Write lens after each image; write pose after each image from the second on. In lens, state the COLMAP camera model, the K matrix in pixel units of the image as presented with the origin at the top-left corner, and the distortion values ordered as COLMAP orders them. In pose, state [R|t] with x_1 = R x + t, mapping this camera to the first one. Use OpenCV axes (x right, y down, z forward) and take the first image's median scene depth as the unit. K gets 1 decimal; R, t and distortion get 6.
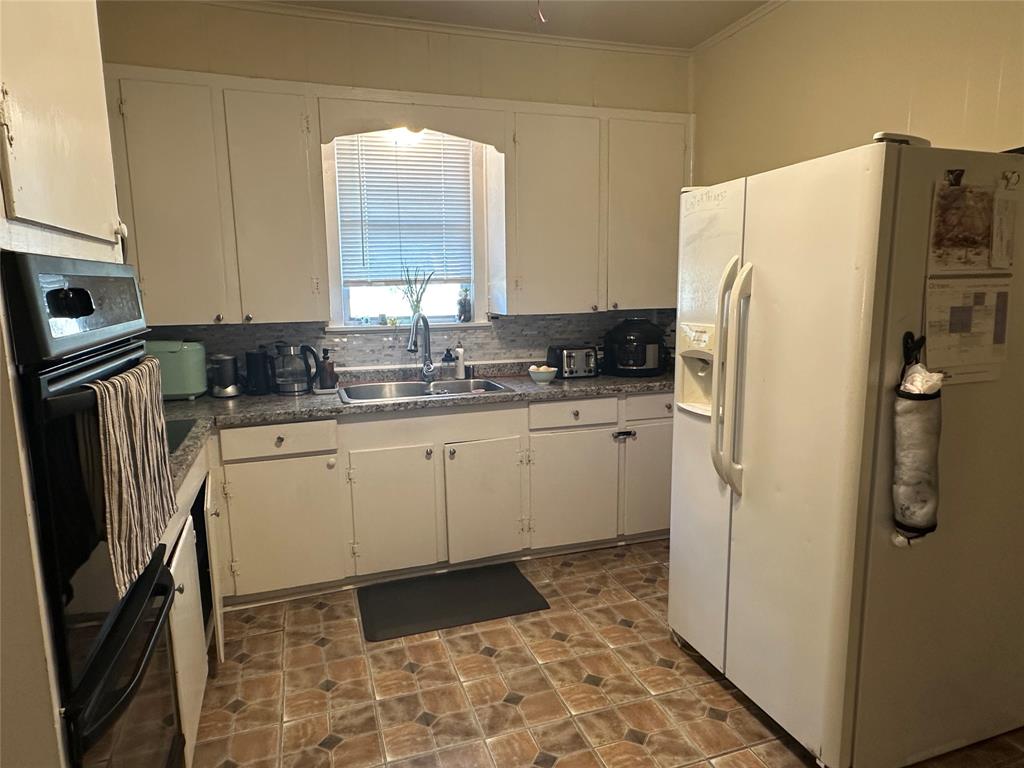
lens RADIAL K [[621.2, 0, 505.8], [0, 621.2, 385.5], [0, 0, 1]] dist [-0.003487, 0.000132]
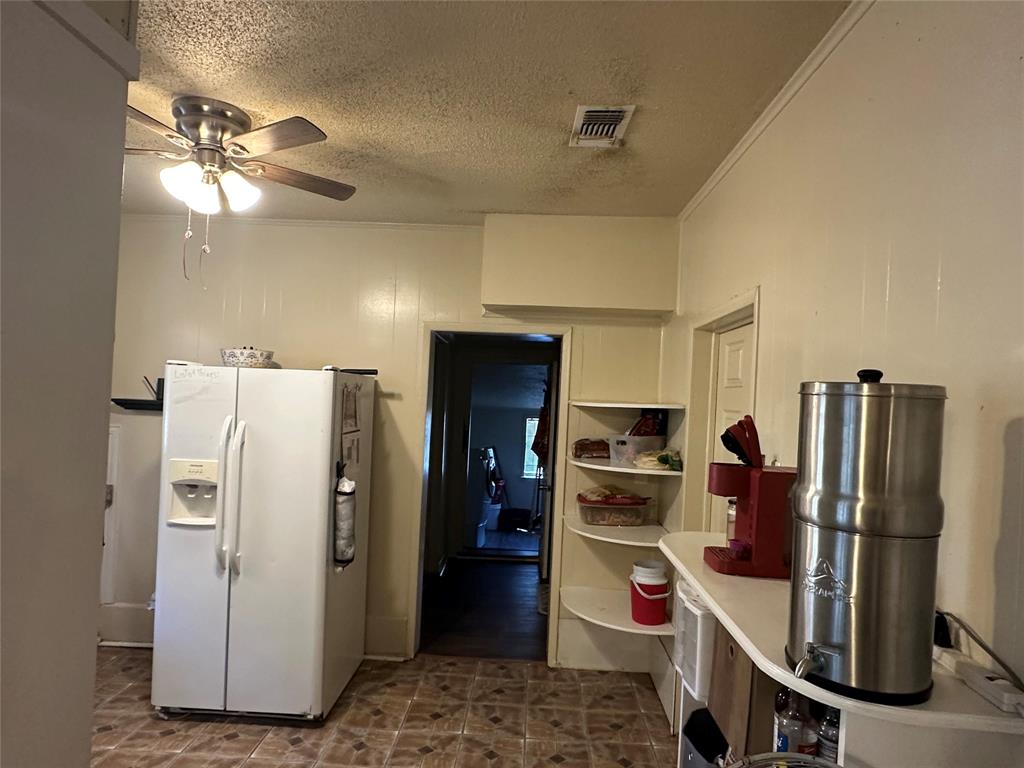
lens RADIAL K [[620.3, 0, 512.0], [0, 620.3, 384.0], [0, 0, 1]] dist [-0.004055, 0.000301]
pose [[0.349166, 0.042579, 0.936093, -0.761205], [0.100283, 0.991532, -0.082507, -0.082904], [-0.931679, 0.122683, 0.341939, -0.171766]]
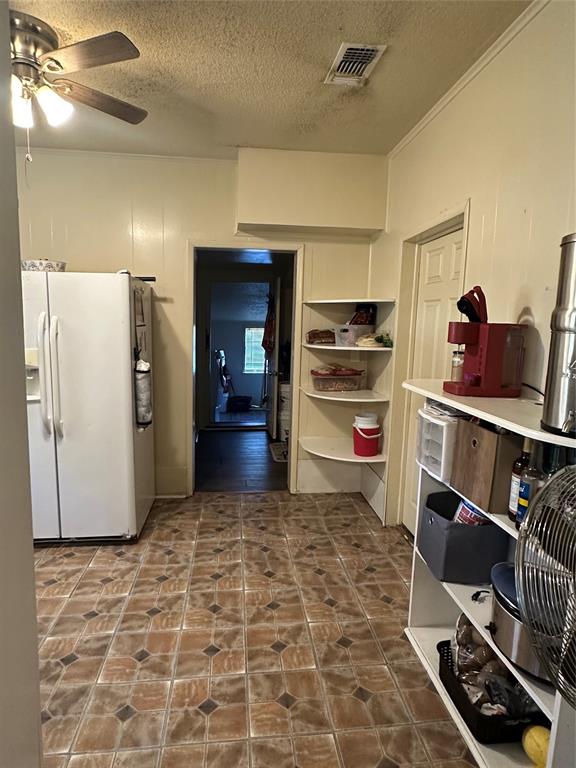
lens RADIAL K [[465.9, 0, 288.2], [0, 465.9, 379.0], [0, 0, 1]] dist [-0.003487, 0.000132]
pose [[0.201108, -0.104659, 0.973962, -0.807259], [0.129127, 0.988432, 0.079551, -0.021624], [-0.971021, 0.109766, 0.212296, -0.000691]]
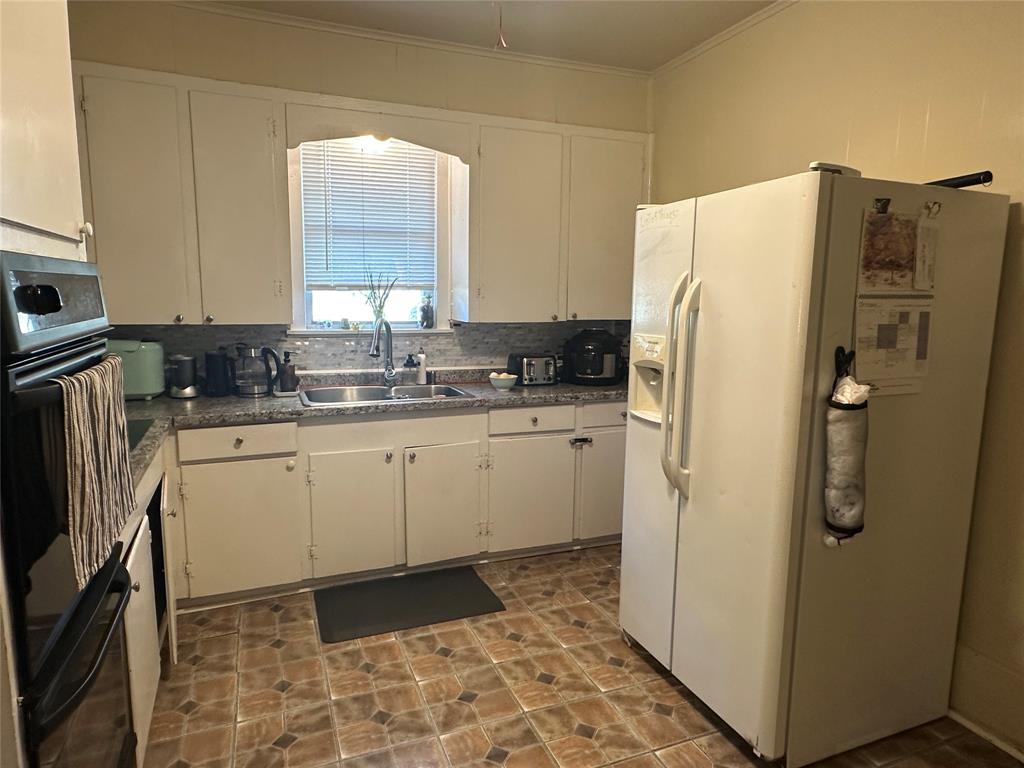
lens RADIAL K [[621.2, 0, 505.8], [0, 621.2, 385.5], [0, 0, 1]] dist [-0.003487, 0.000132]
pose [[0.998000, 0.017998, 0.060600, 0.003653], [-0.017211, 0.999761, -0.013494, 0.004303], [-0.060828, 0.012424, 0.998071, -0.030430]]
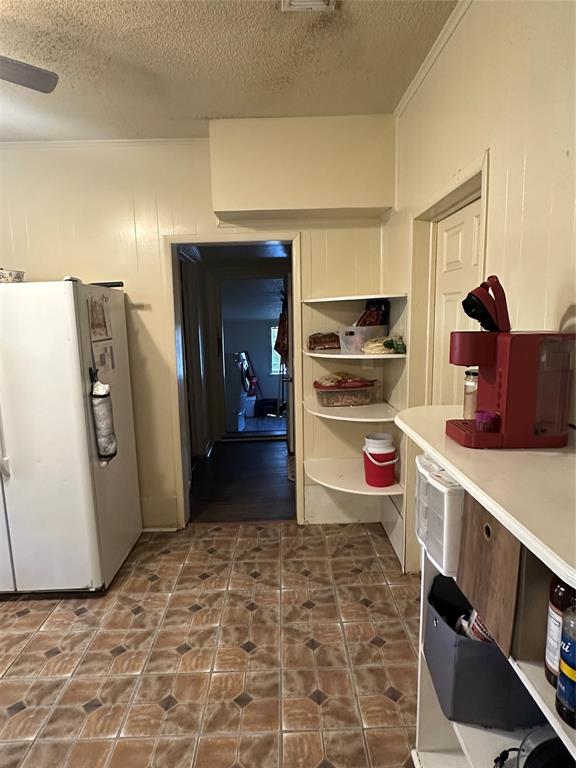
lens RADIAL K [[465.2, 0, 286.6], [0, 465.2, 378.9], [0, 0, 1]] dist [-0.004055, 0.000301]
pose [[0.301355, -0.127181, 0.944992, -0.494693], [0.170584, 0.982267, 0.077799, -0.041863], [-0.938129, 0.137755, 0.317707, -0.105285]]
